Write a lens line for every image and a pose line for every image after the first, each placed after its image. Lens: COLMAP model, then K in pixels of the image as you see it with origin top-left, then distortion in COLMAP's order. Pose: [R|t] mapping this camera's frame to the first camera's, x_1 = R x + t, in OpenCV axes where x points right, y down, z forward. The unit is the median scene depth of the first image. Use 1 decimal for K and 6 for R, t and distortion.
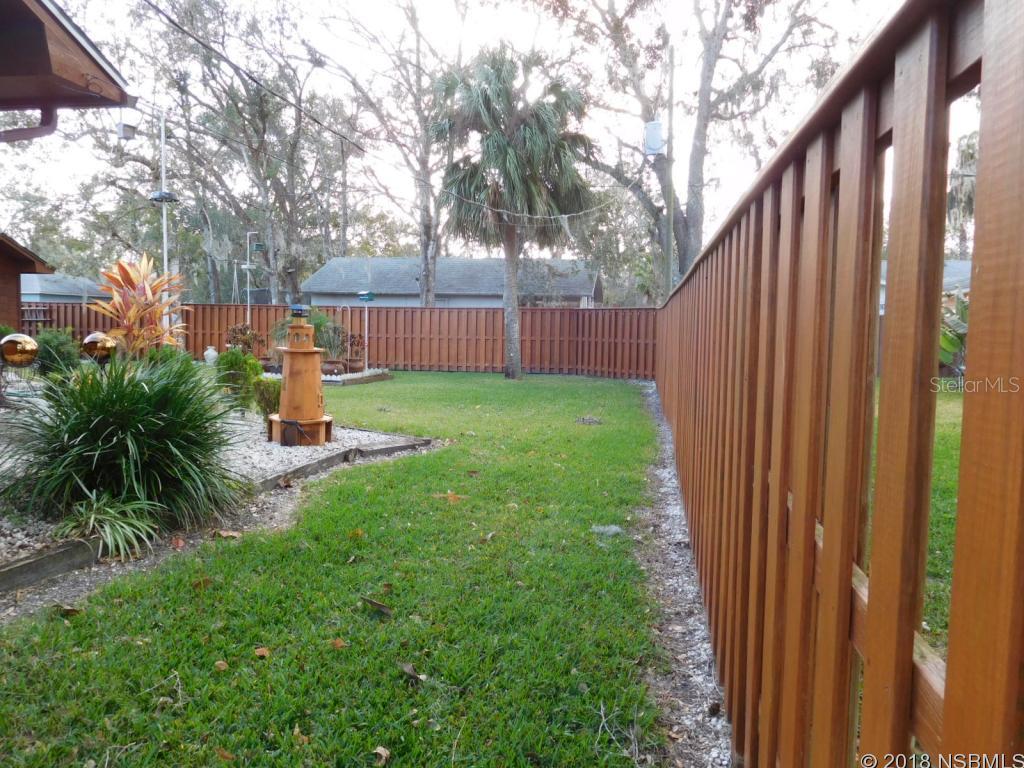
lens RADIAL K [[773.1, 0, 514.3], [0, 773.1, 383.4], [0, 0, 1]] dist [-0.002083, -0.005336]
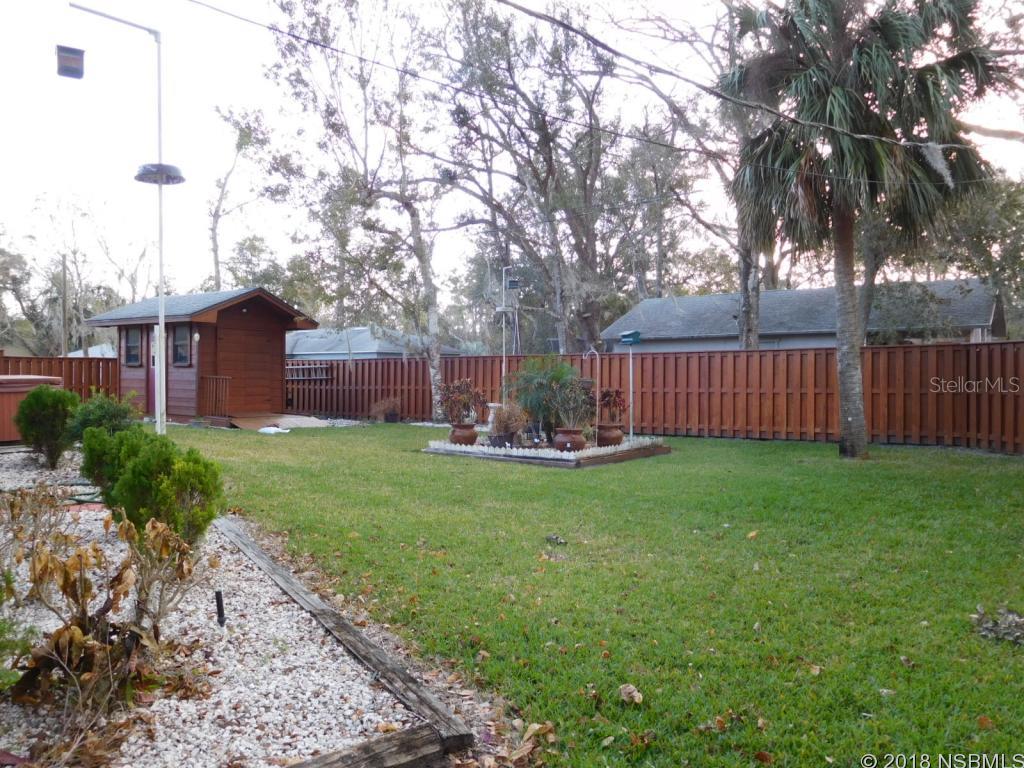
lens RADIAL K [[773.1, 0, 511.5], [0, 773.1, 391.3], [0, 0, 1]] dist [-0.002083, -0.005336]
pose [[0.899626, -0.013878, -0.436440, 0.019859], [-0.009178, 0.998673, -0.050675, -0.020871], [0.436564, 0.049594, 0.898305, 0.254896]]
